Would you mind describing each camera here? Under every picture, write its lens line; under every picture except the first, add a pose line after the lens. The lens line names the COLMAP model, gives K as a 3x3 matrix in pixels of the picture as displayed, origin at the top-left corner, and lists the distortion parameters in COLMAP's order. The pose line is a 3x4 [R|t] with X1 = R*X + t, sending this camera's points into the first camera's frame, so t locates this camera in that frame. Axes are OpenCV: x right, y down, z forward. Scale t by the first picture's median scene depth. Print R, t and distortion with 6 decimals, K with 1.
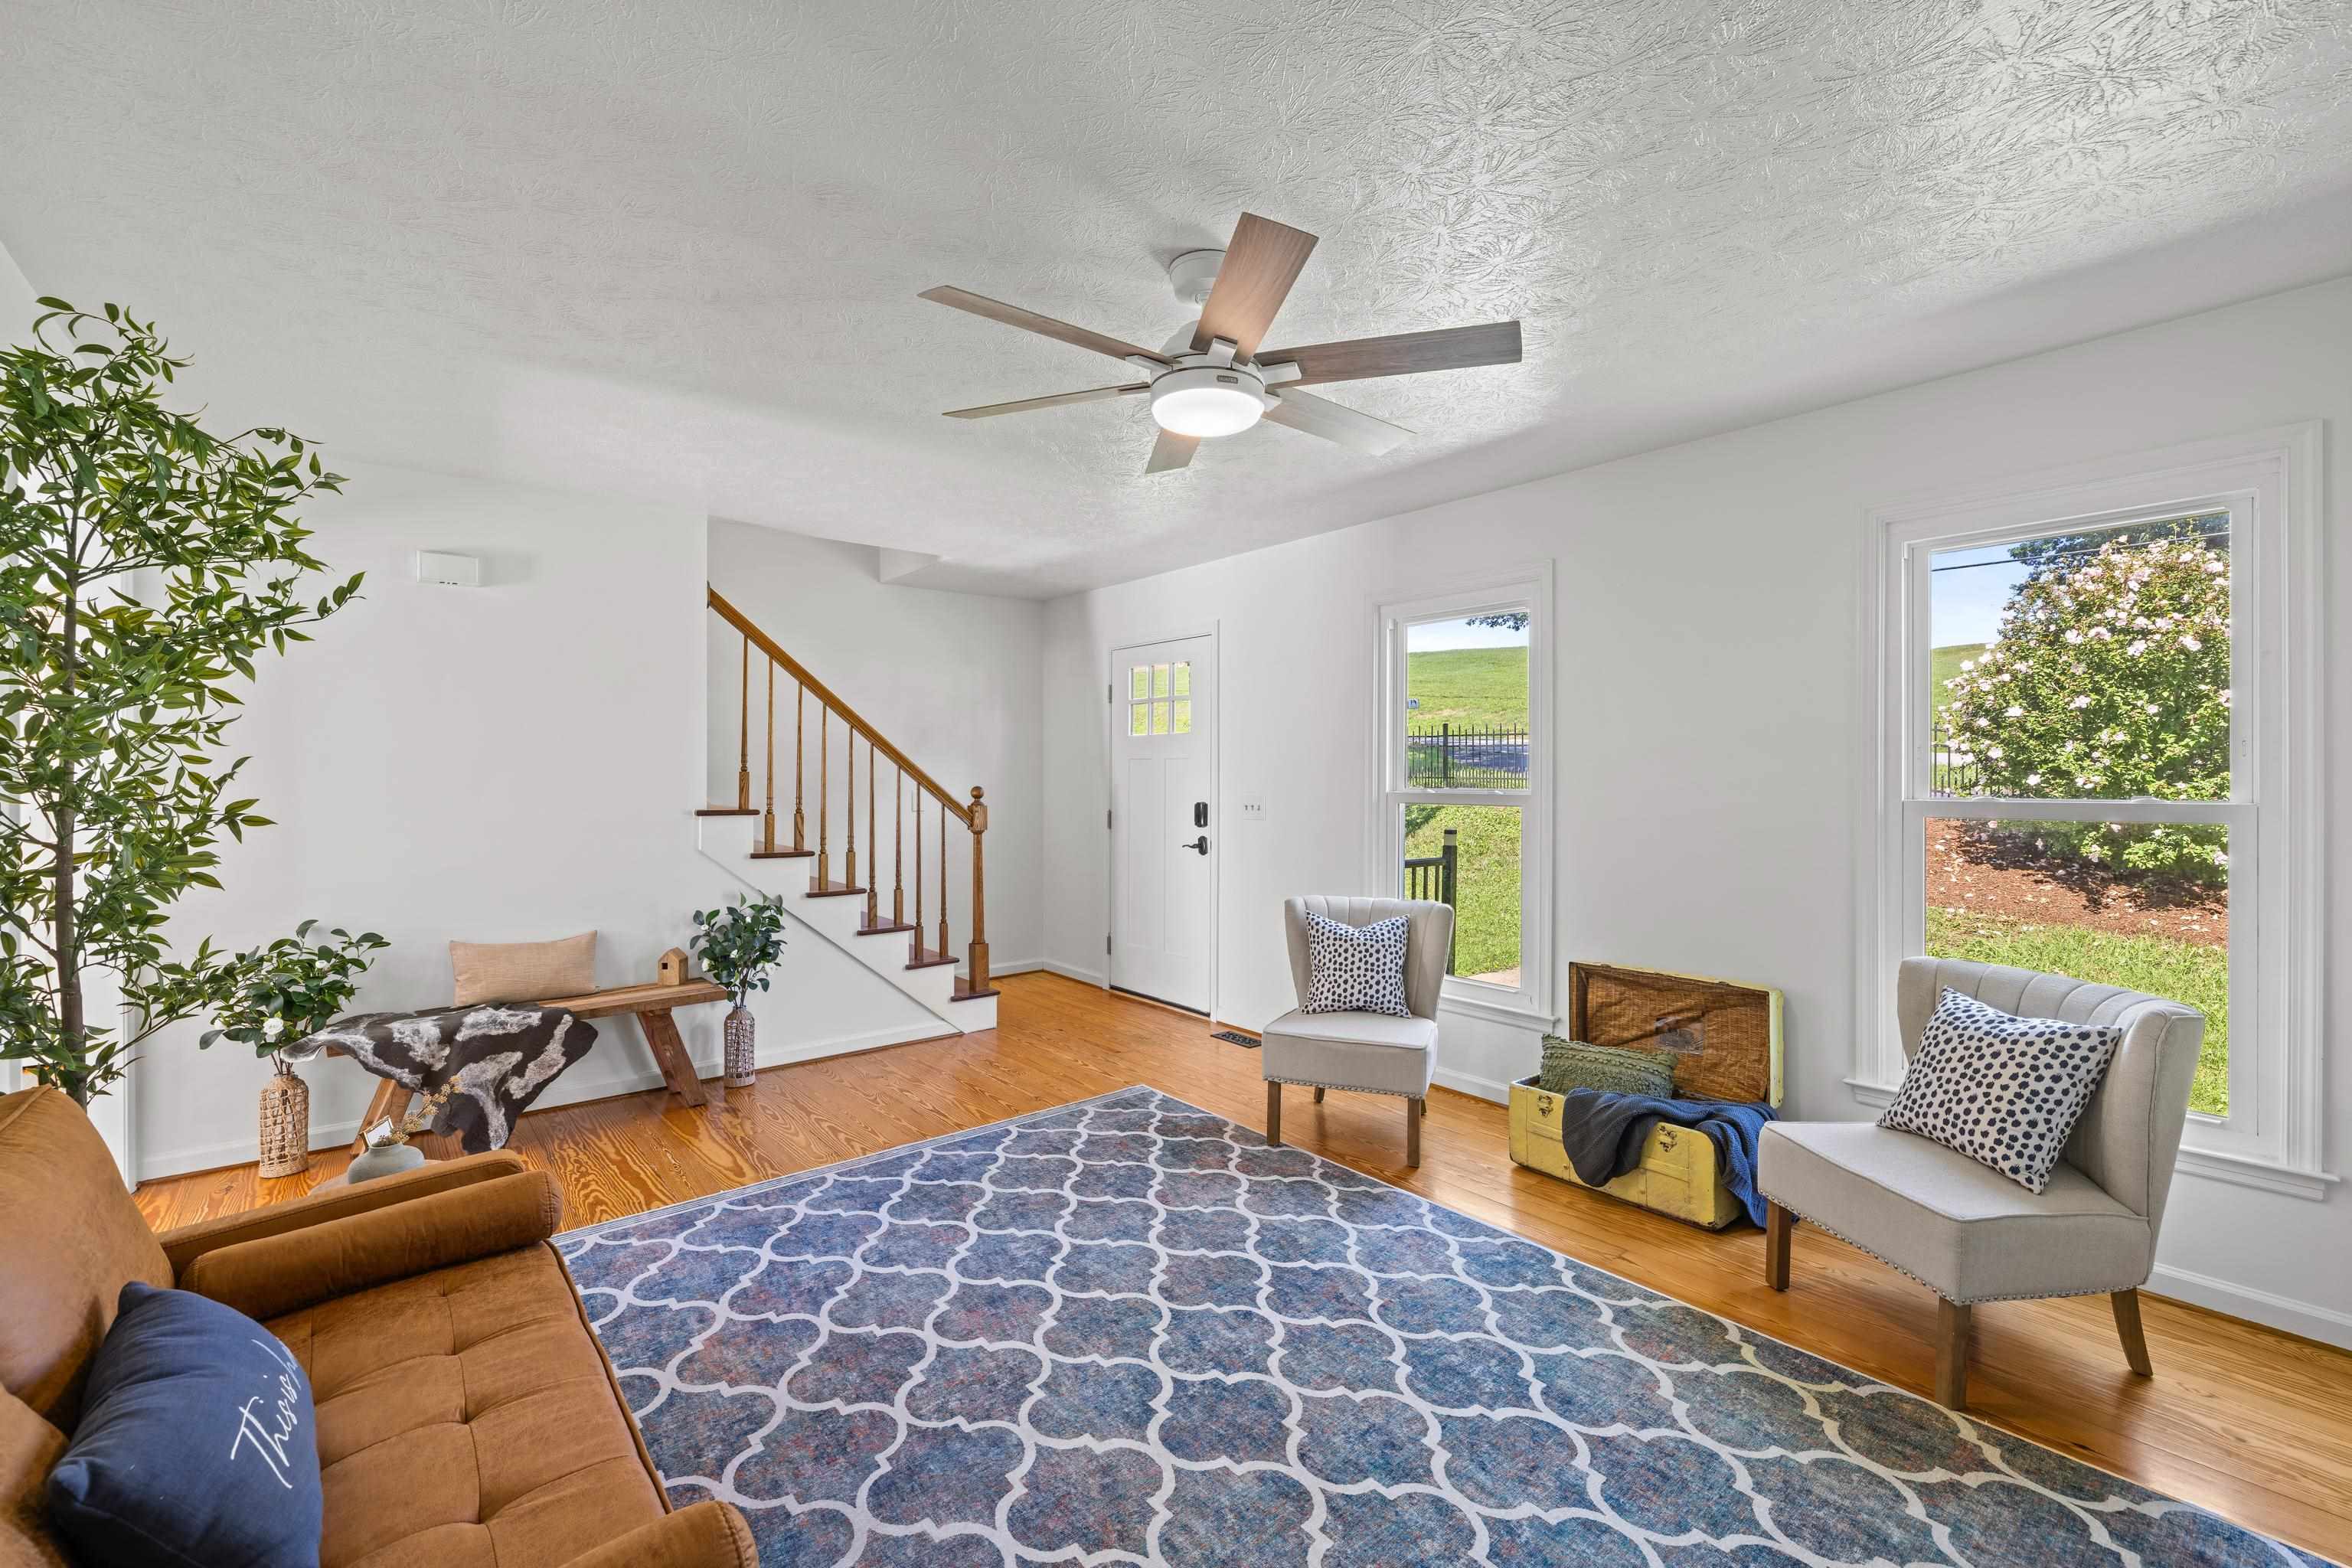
lens RADIAL K [[998.3, 0, 1175.3], [0, 998.3, 778.2], [0, 0, 1]] dist [0.001987, 0.000128]
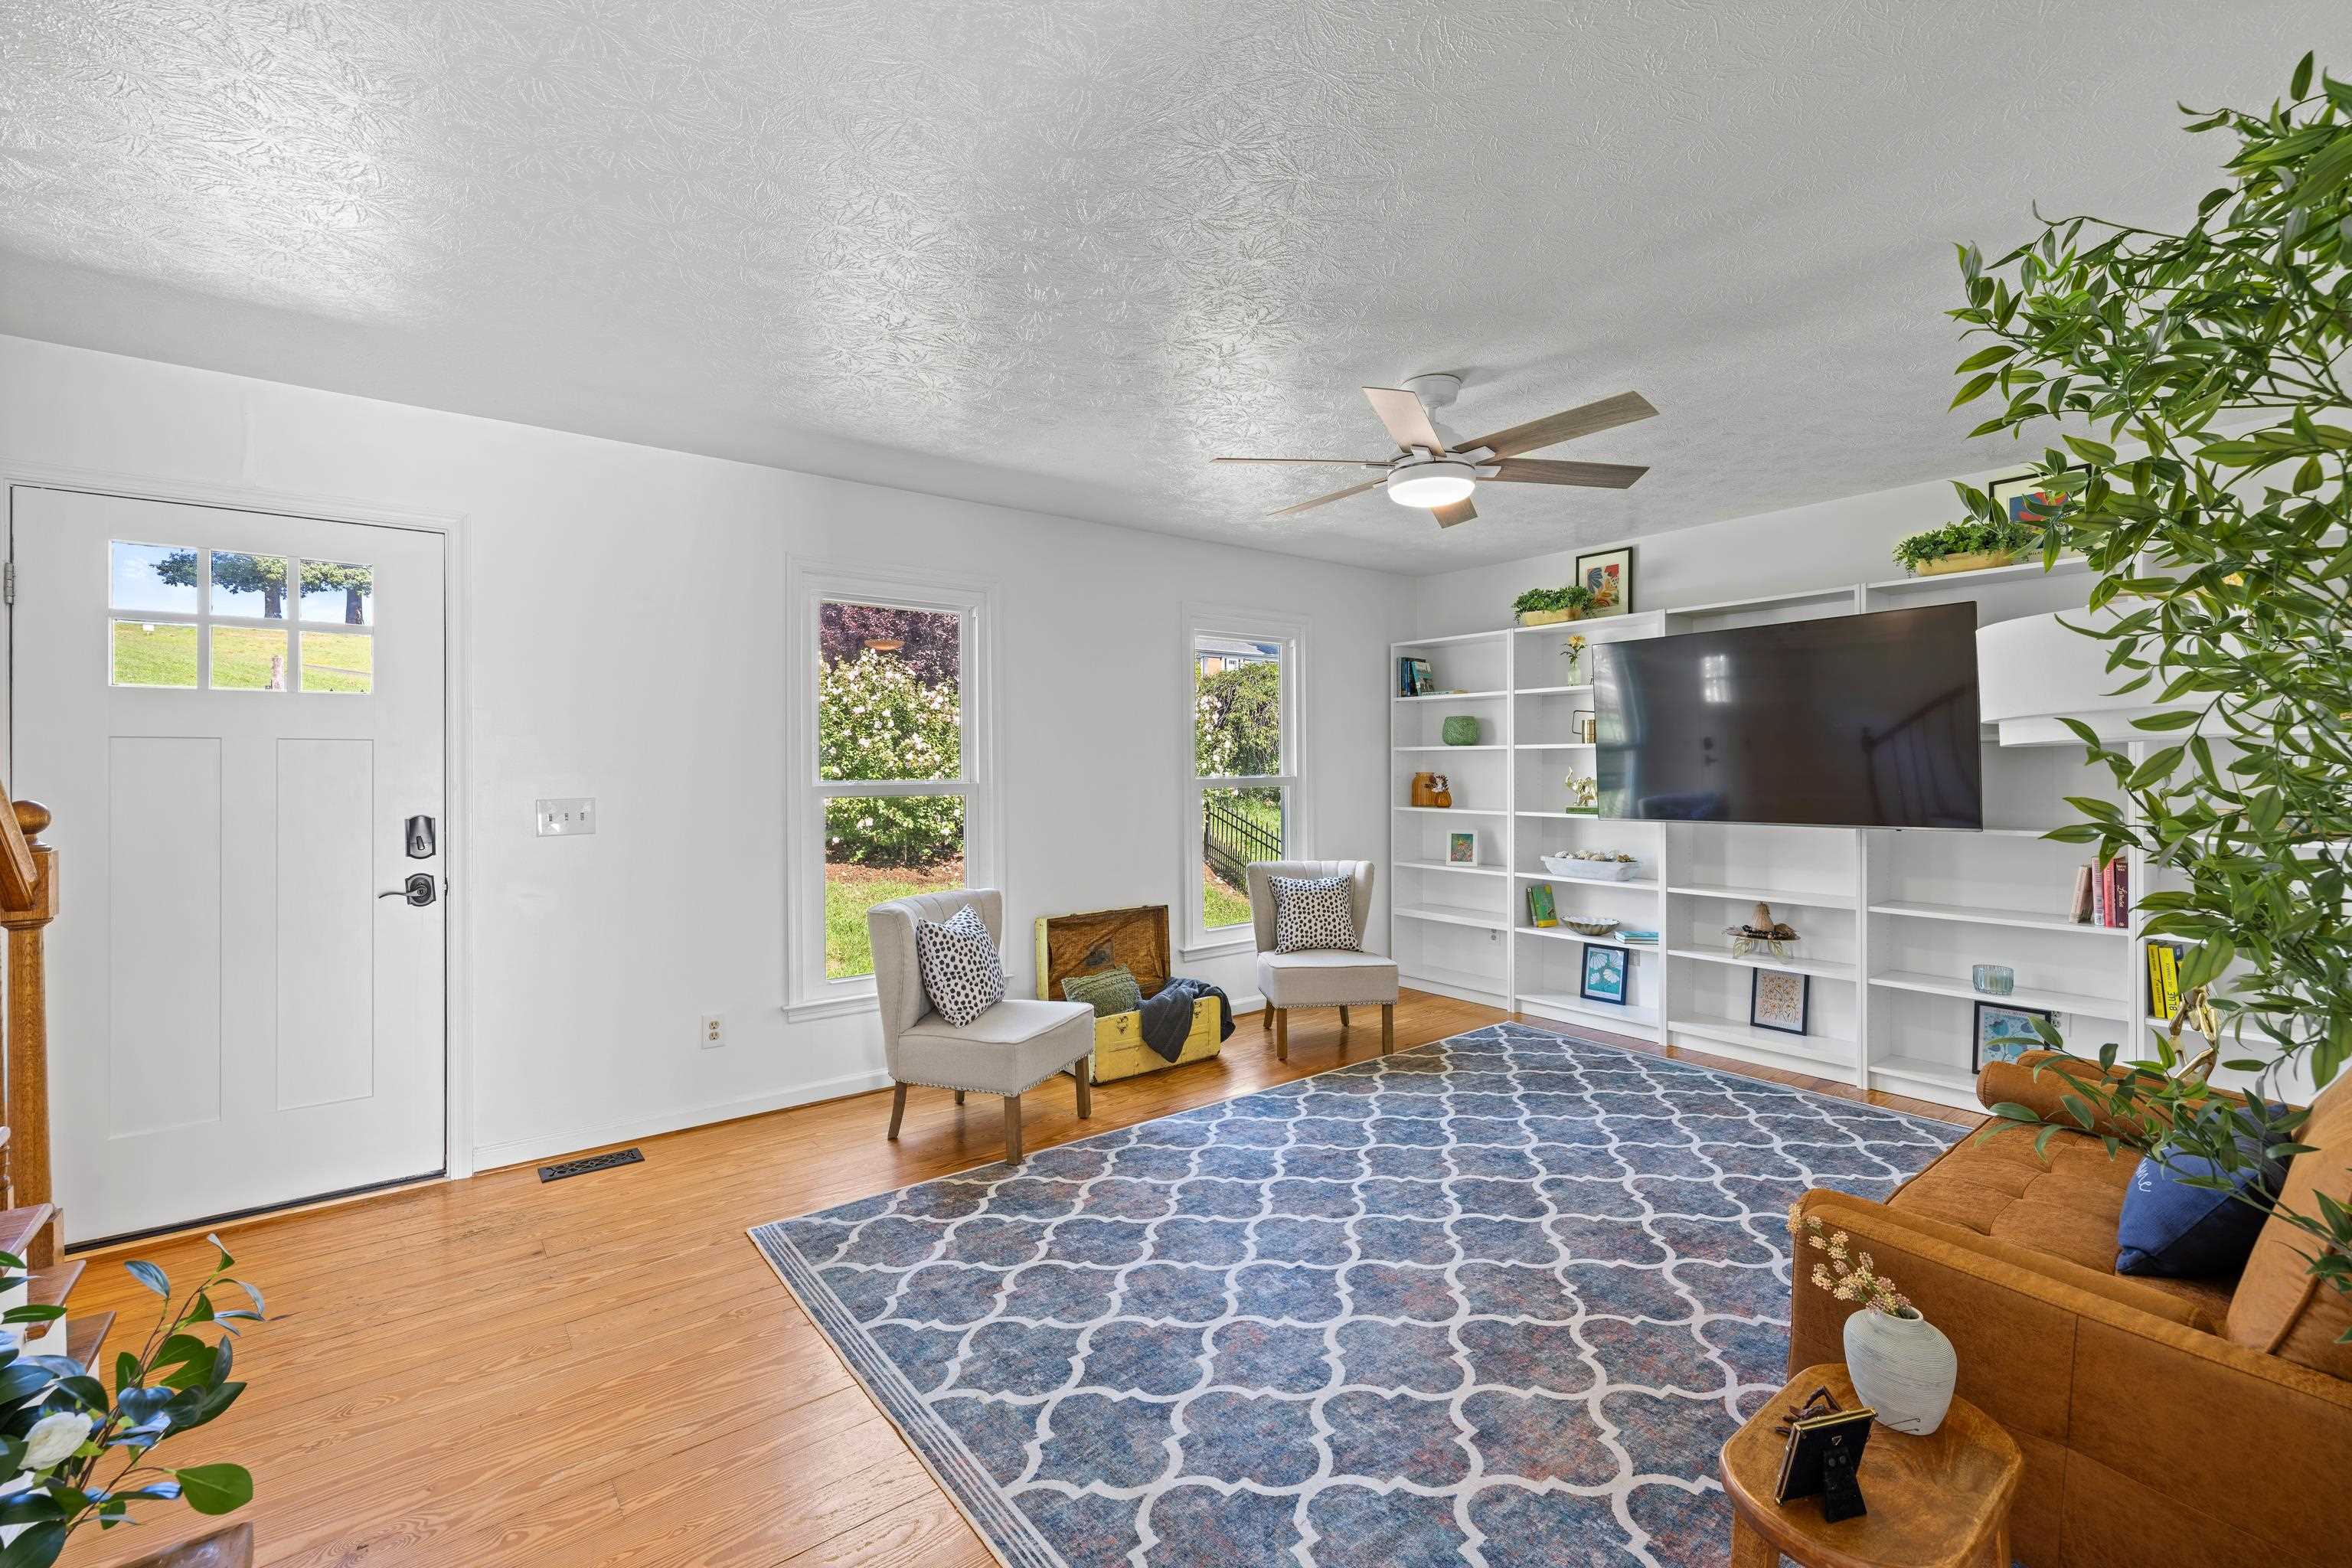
lens RADIAL K [[998.3, 0, 1175.3], [0, 998.3, 778.2], [0, 0, 1]] dist [0.001987, 0.000128]
pose [[0.022931, -0.011306, 0.999673, -0.950310], [0.008019, 0.999906, 0.011125, -0.000717], [-0.999705, 0.007762, 0.023020, 0.954239]]
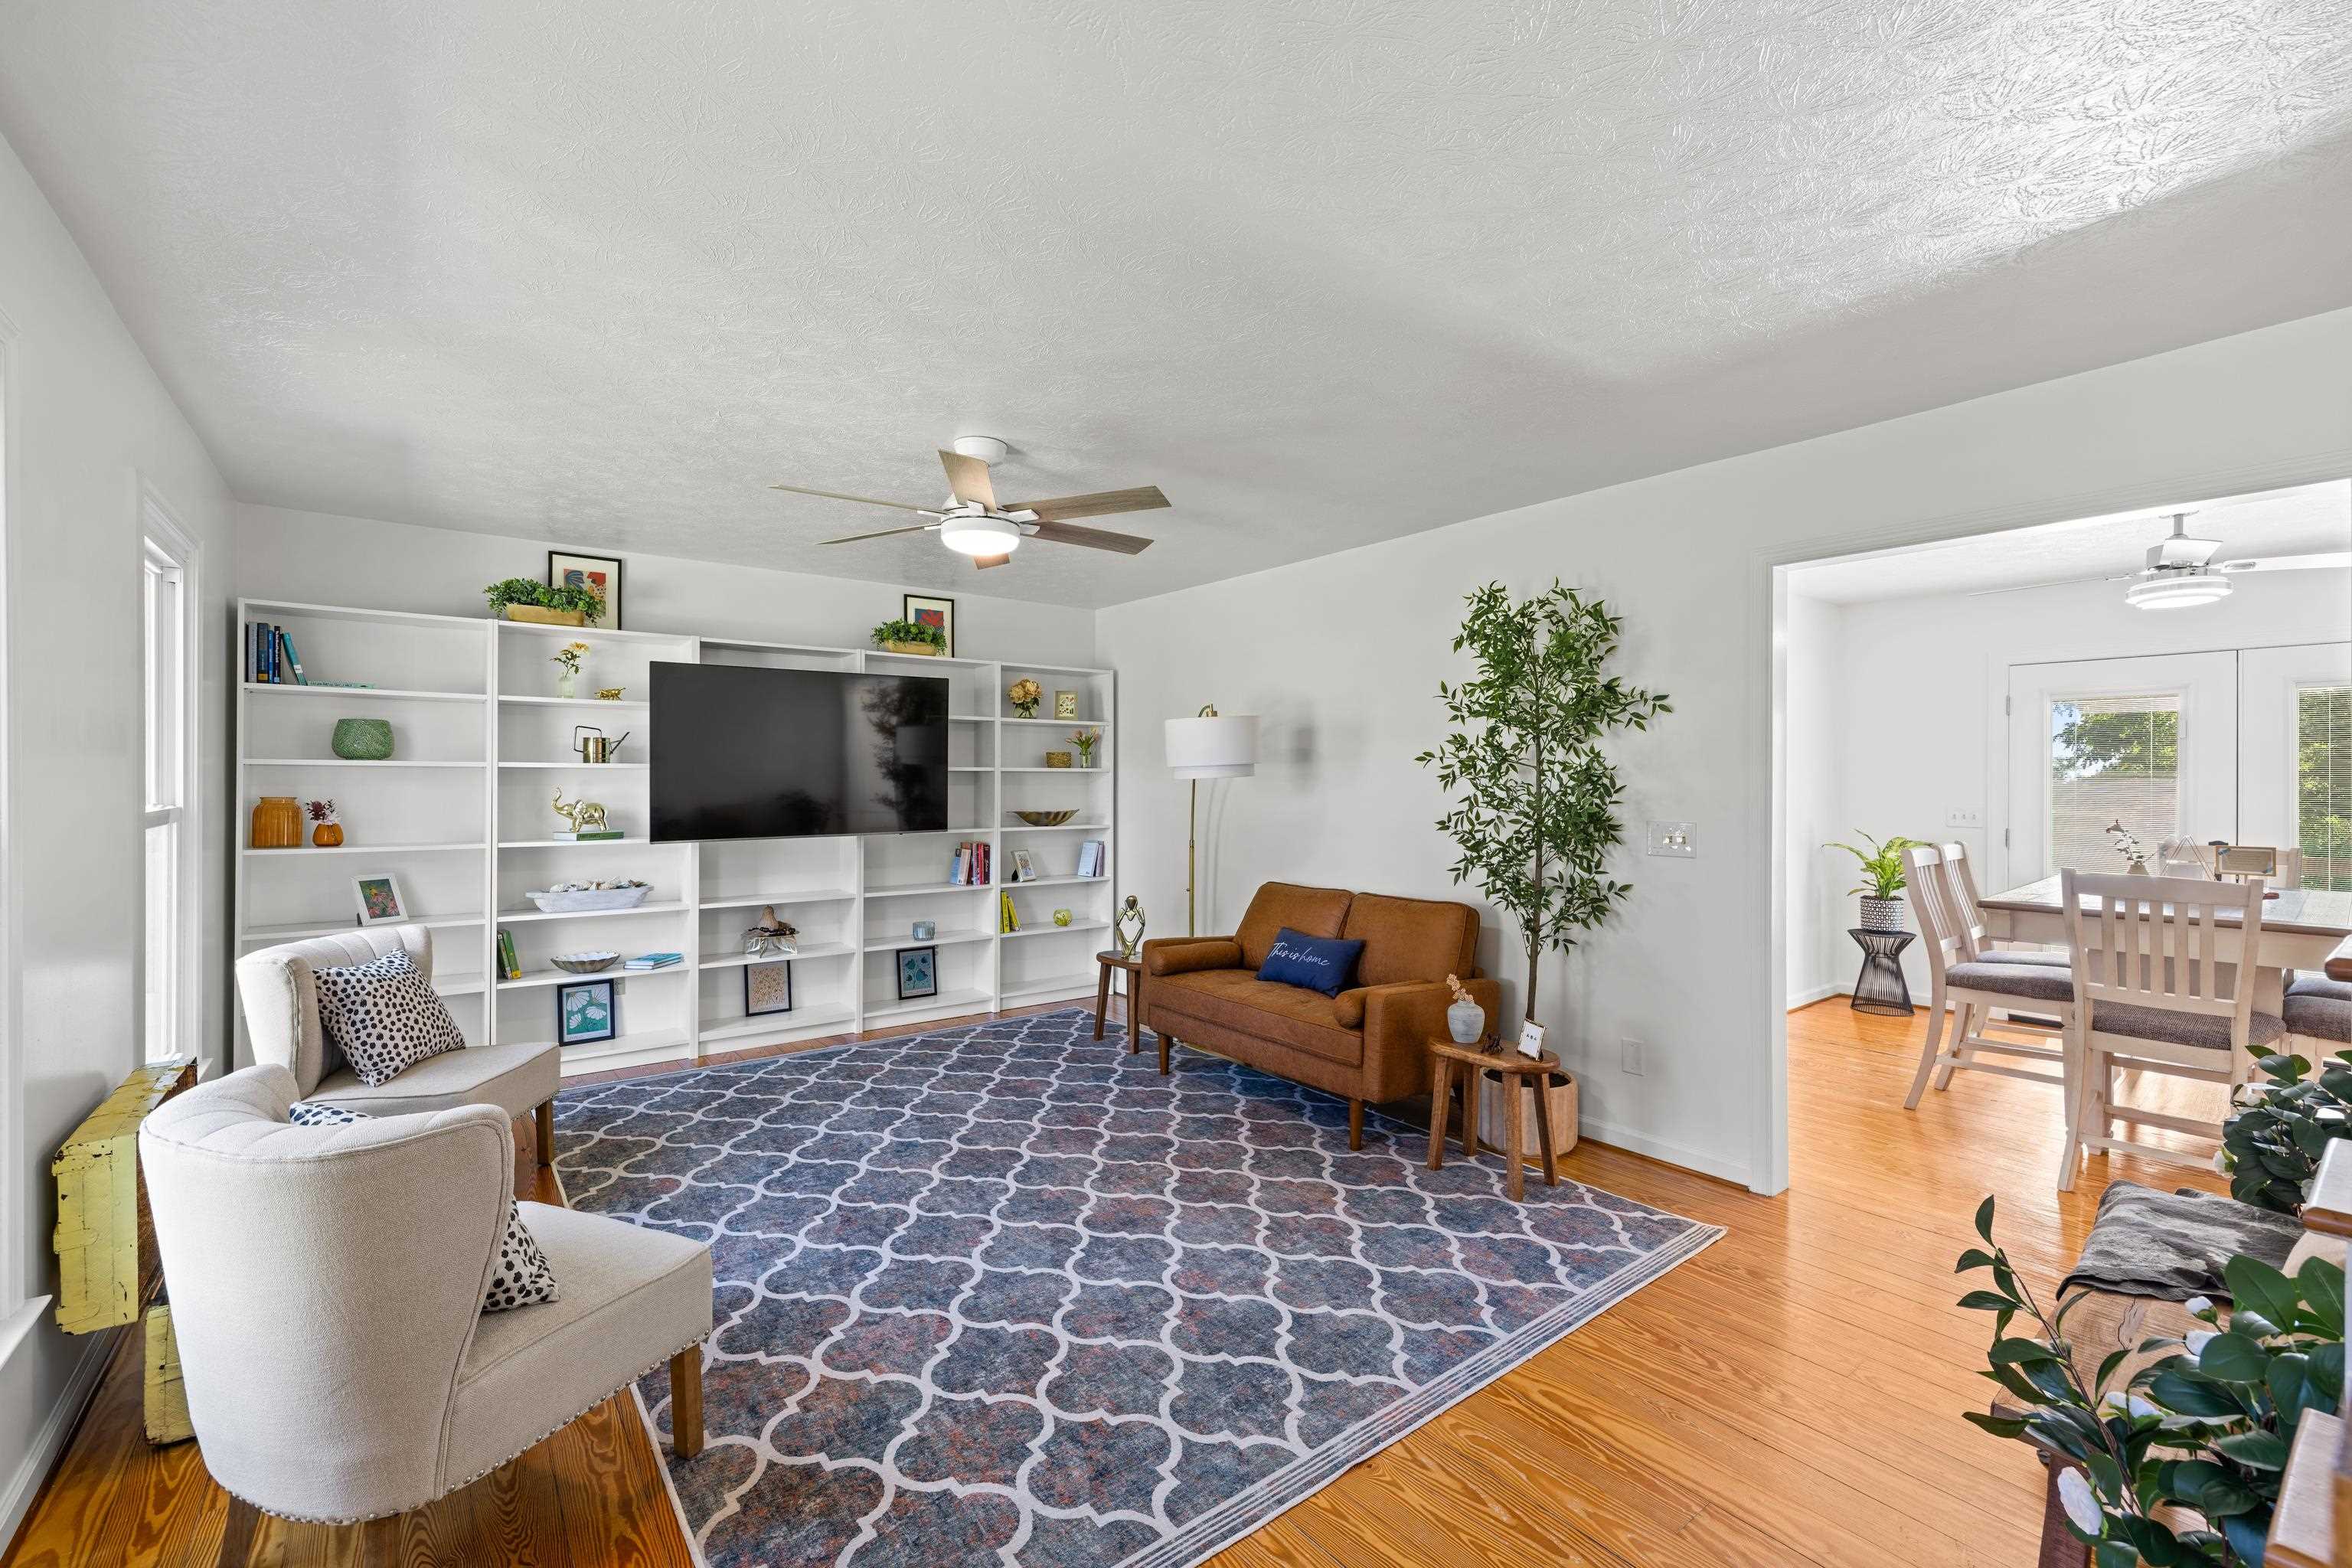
lens RADIAL K [[998.3, 0, 1175.3], [0, 998.3, 778.2], [0, 0, 1]] dist [0.001987, 0.000128]
pose [[-0.999552, -0.001619, 0.029888, -0.219359], [-0.001578, 0.999998, 0.001416, -0.014111], [-0.029890, 0.001369, -0.999552, 1.790601]]
